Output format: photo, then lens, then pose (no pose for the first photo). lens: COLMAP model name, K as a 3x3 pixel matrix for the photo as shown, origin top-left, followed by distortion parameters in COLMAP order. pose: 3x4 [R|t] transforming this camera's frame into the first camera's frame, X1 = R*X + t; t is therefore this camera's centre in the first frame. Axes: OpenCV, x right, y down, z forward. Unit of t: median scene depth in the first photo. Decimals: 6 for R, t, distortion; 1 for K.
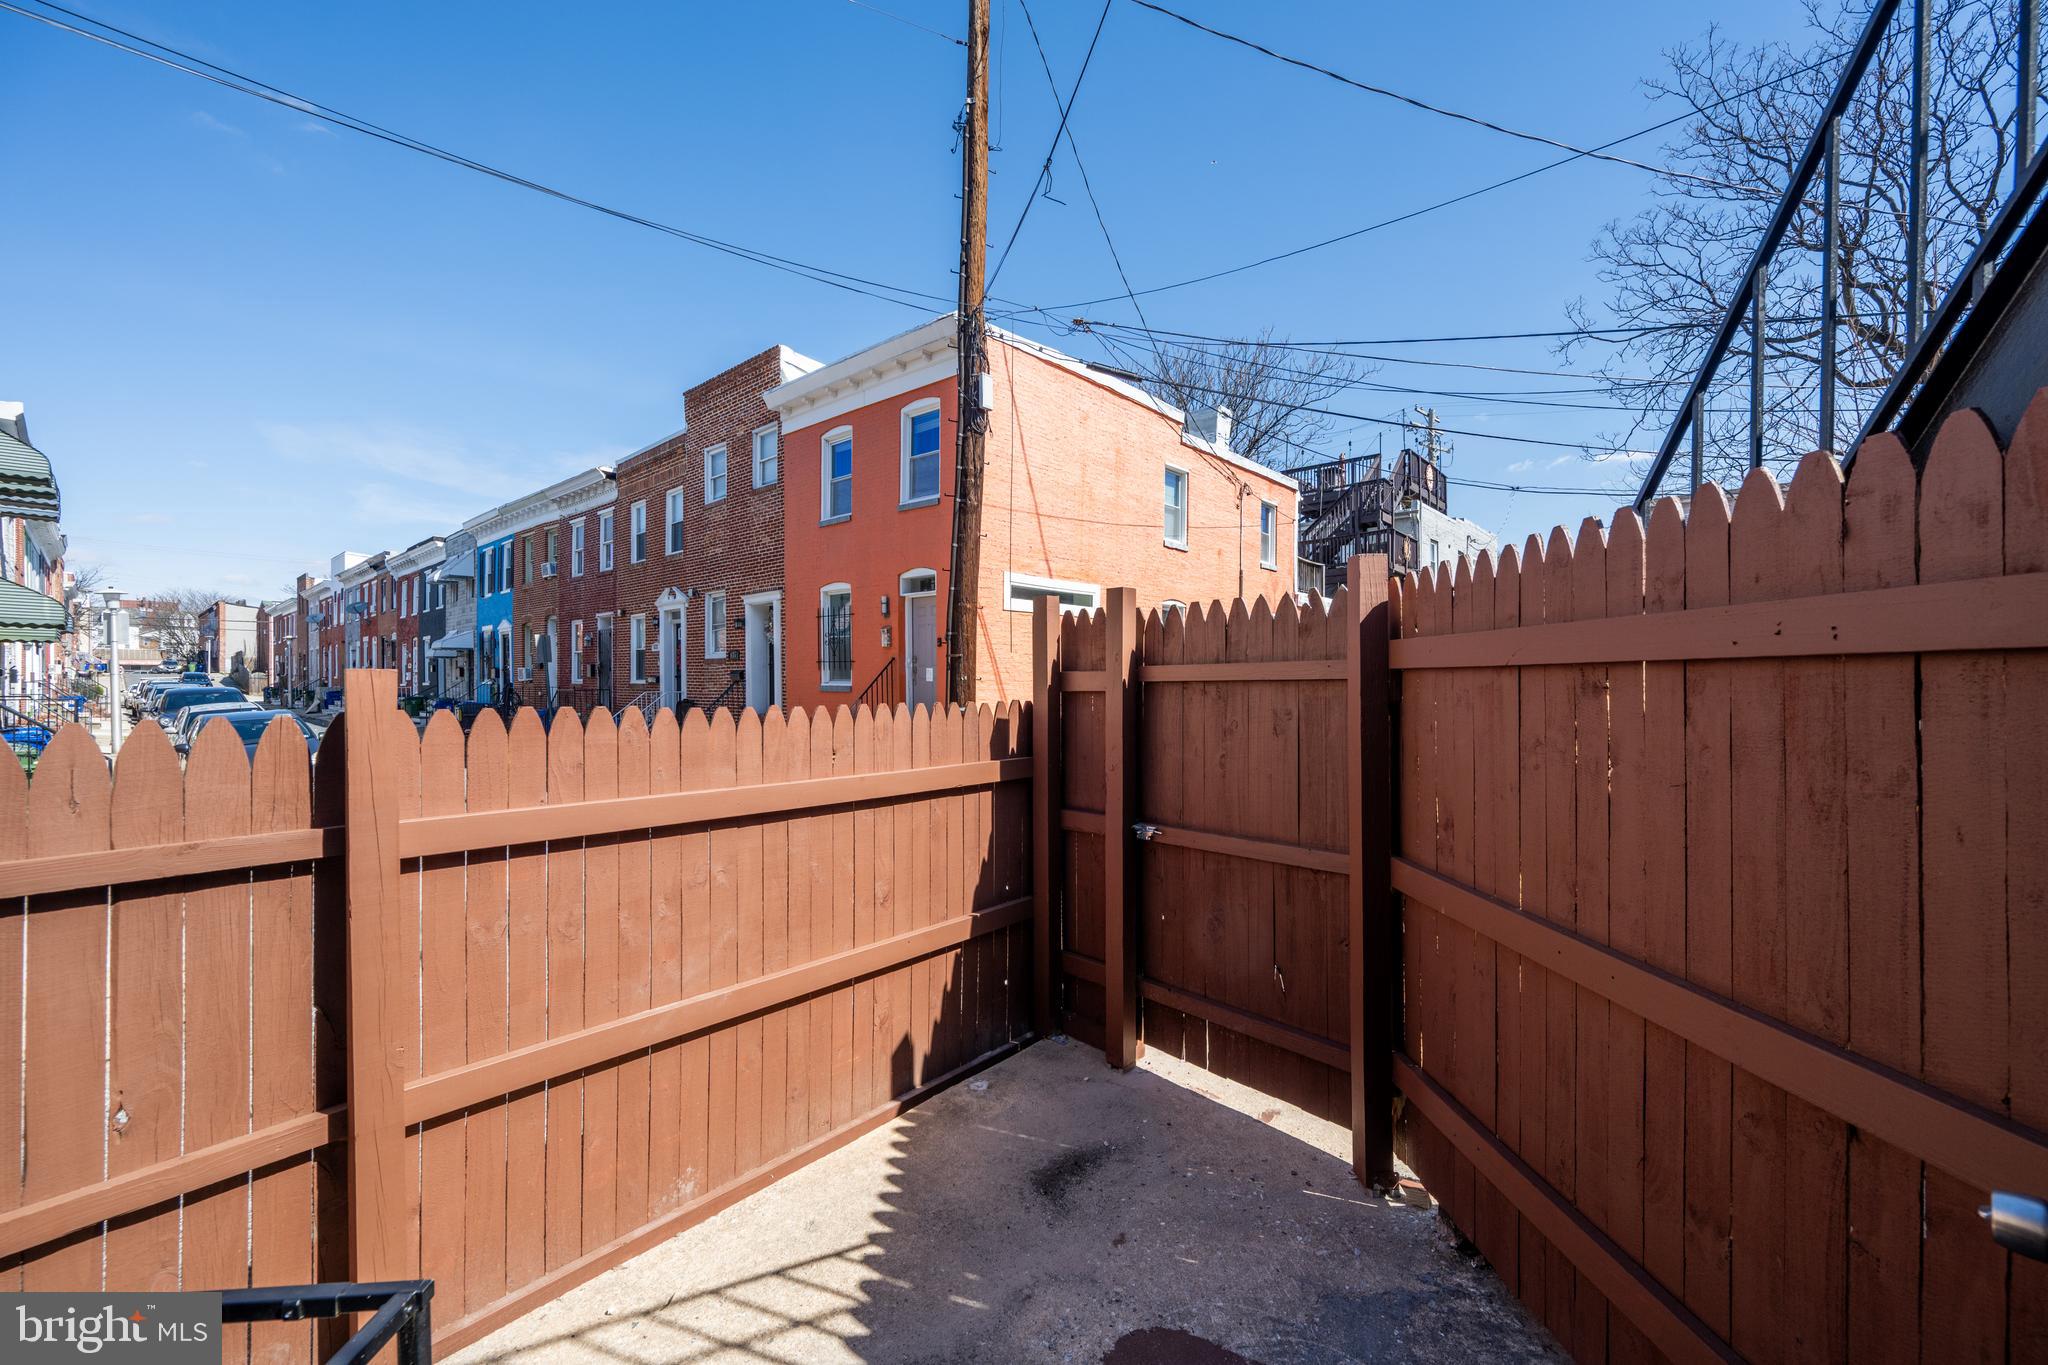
lens RADIAL K [[822.3, 0, 1022.9], [0, 822.3, 682.3], [0, 0, 1]] dist [0.000645, 0.000652]
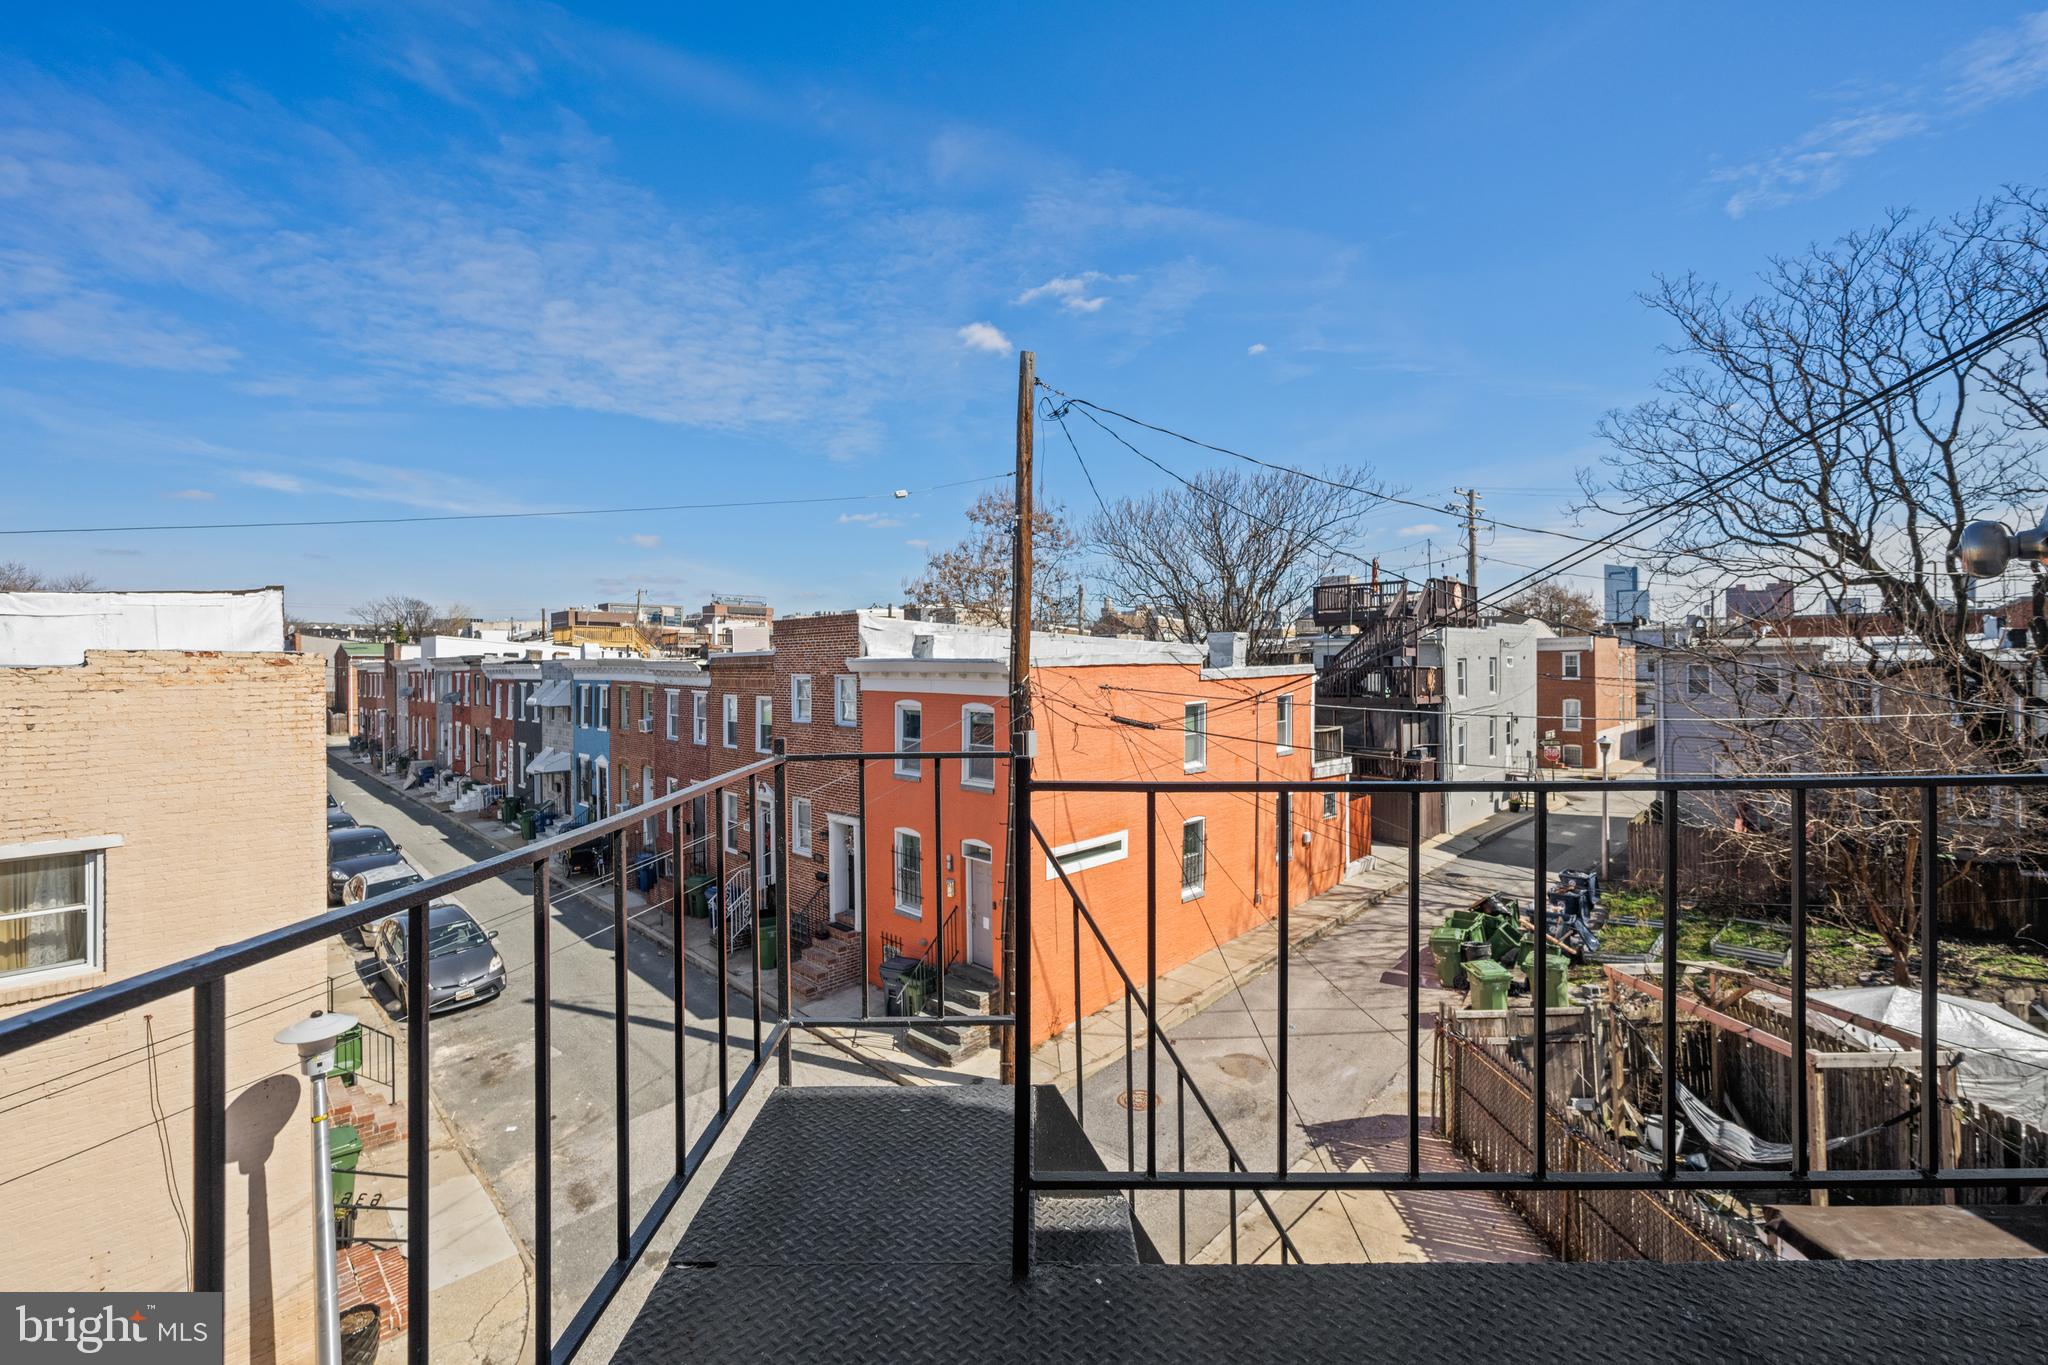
lens RADIAL K [[847.2, 0, 1027.7], [0, 847.2, 679.4], [0, 0, 1]] dist [0.006894, -0.000118]
pose [[0.998706, -0.003658, -0.050732, 0.007484], [0.003731, 0.999992, 0.001347, -0.206420], [0.050726, -0.001534, 0.998711, -0.140946]]
